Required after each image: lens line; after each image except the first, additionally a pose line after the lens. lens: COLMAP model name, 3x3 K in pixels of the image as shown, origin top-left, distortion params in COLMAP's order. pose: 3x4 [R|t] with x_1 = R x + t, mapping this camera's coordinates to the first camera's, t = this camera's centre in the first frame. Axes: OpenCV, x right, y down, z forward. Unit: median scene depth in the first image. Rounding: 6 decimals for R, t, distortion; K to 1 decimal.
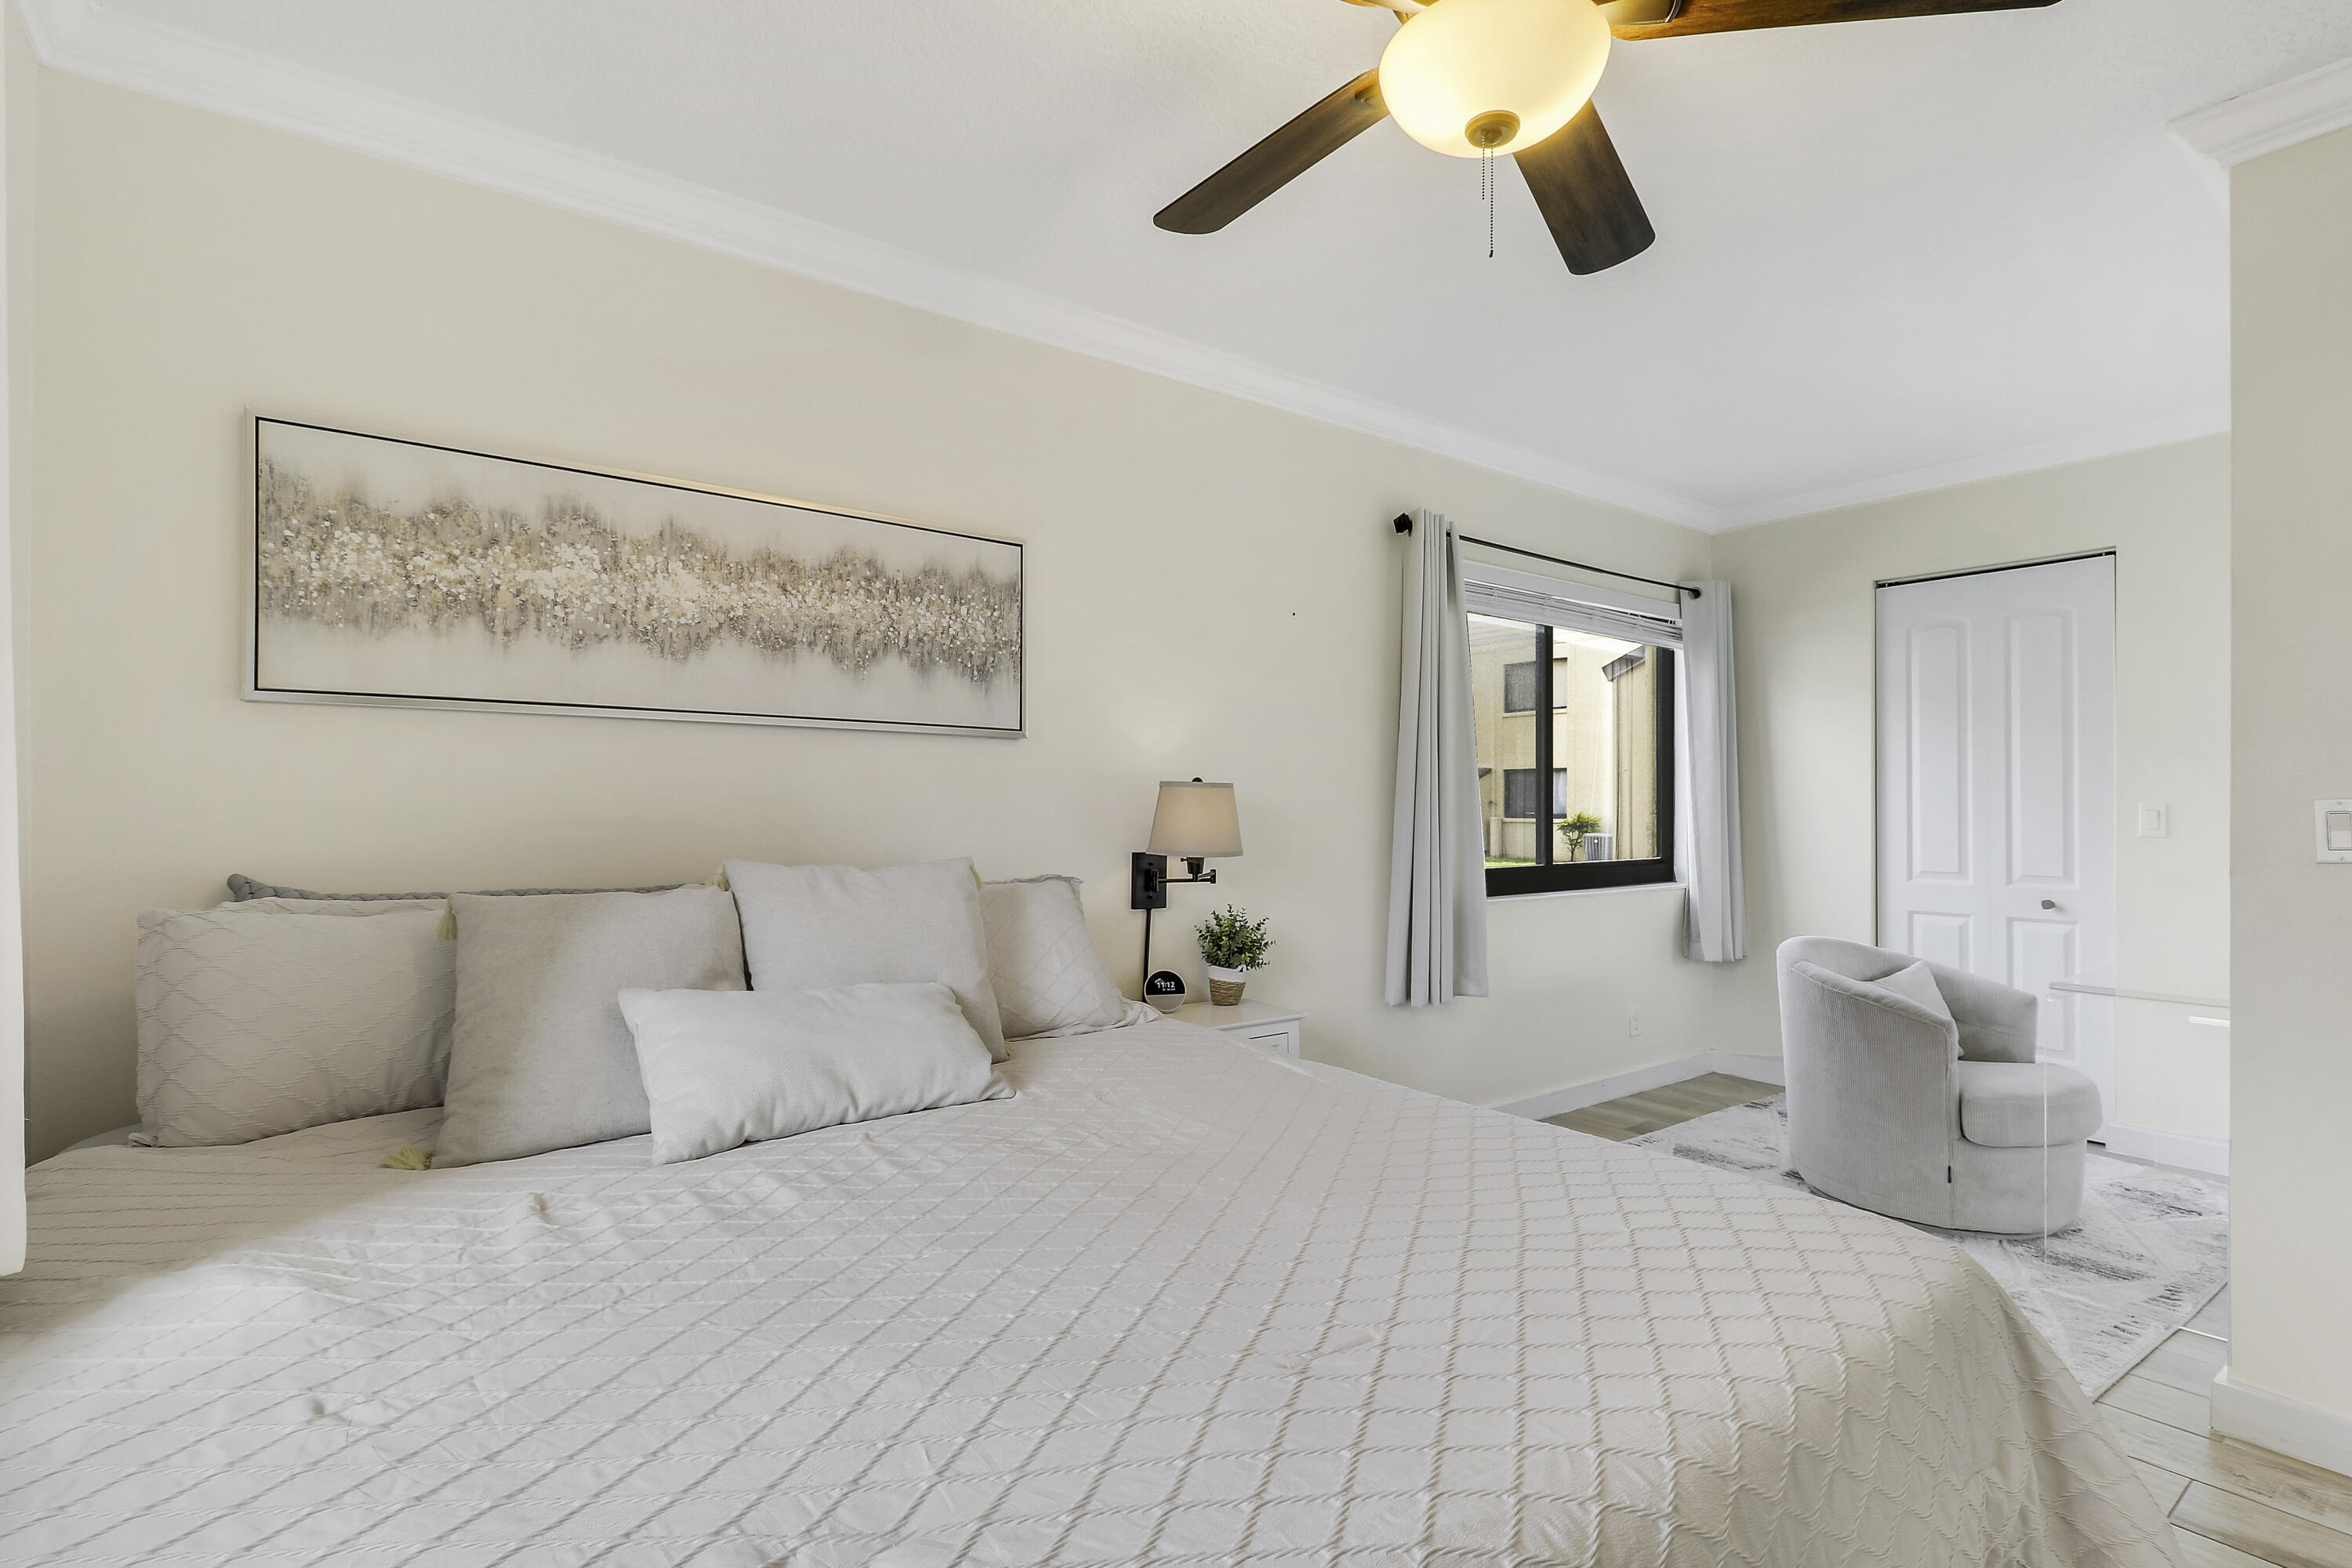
lens RADIAL K [[1113.0, 0, 1185.0], [0, 1113.0, 786.2], [0, 0, 1]] dist [0.002241, -0.016230]
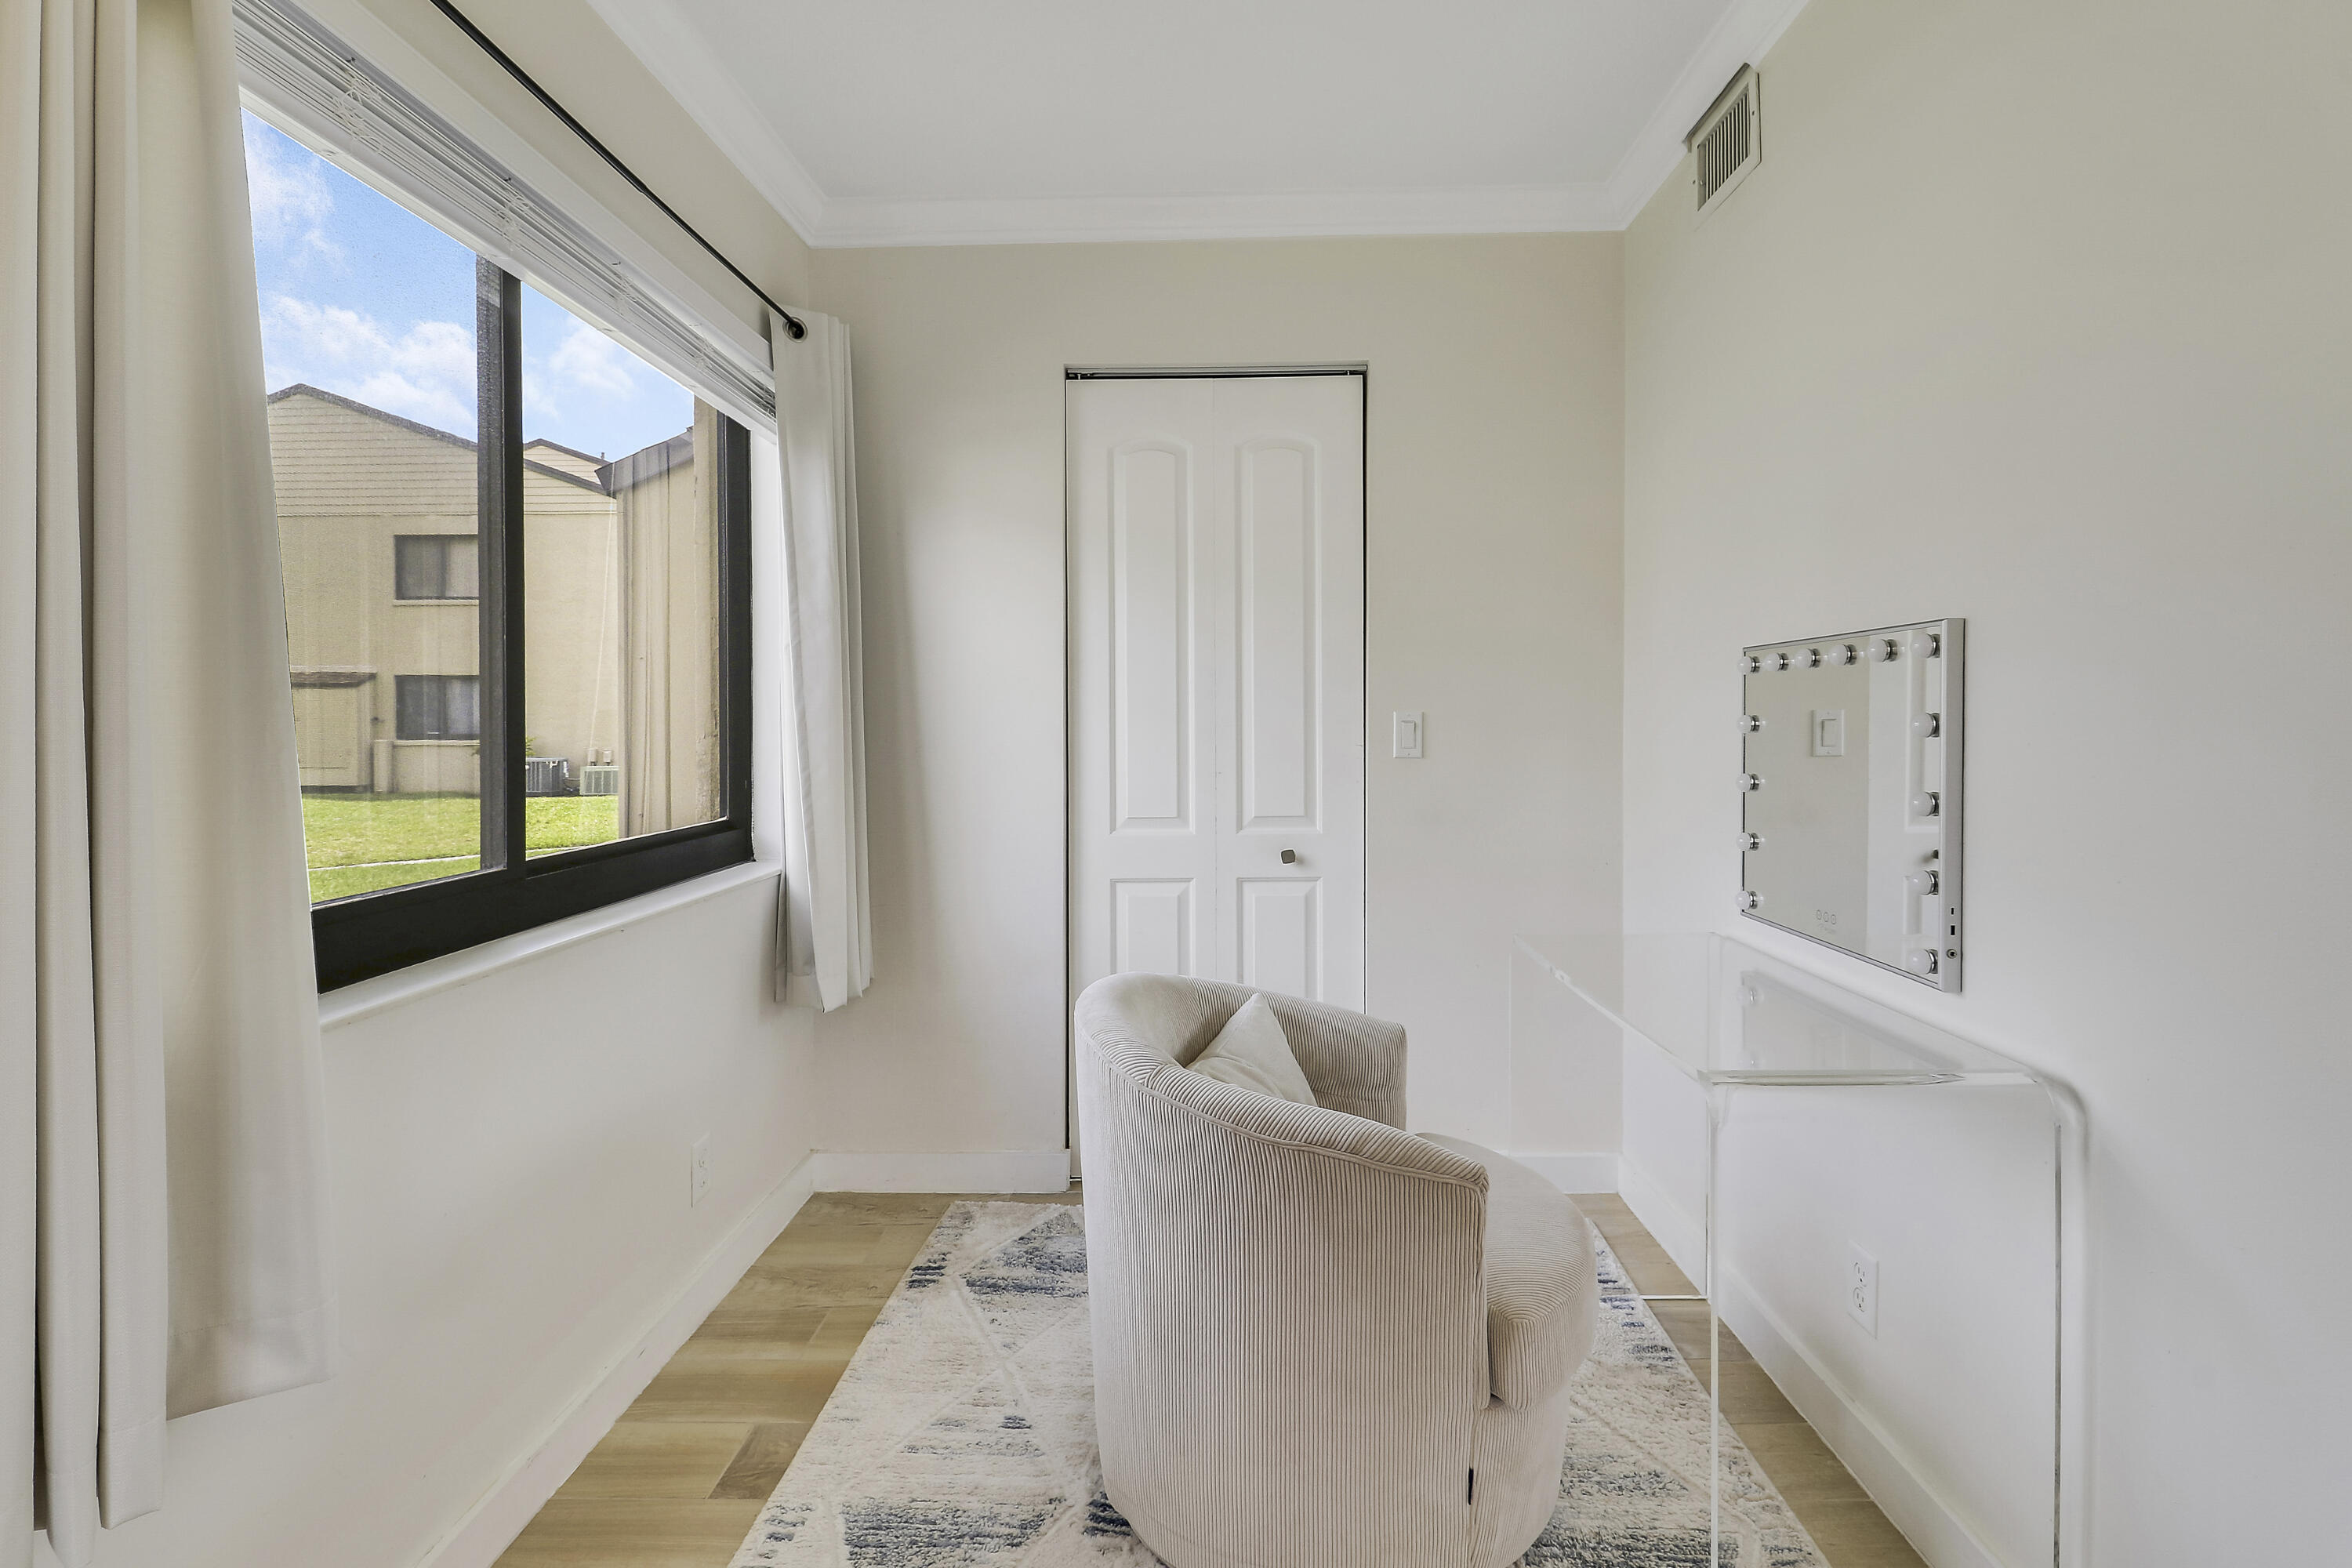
lens RADIAL K [[1149.6, 0, 1178.6], [0, 1149.6, 711.7], [0, 0, 1]] dist [0.038101, -0.052856]
pose [[0.641961, 0.001879, 0.766735, 0.162094], [-0.006330, 0.999976, 0.002849, 0.012111], [-0.766711, -0.006683, 0.641957, 0.547757]]
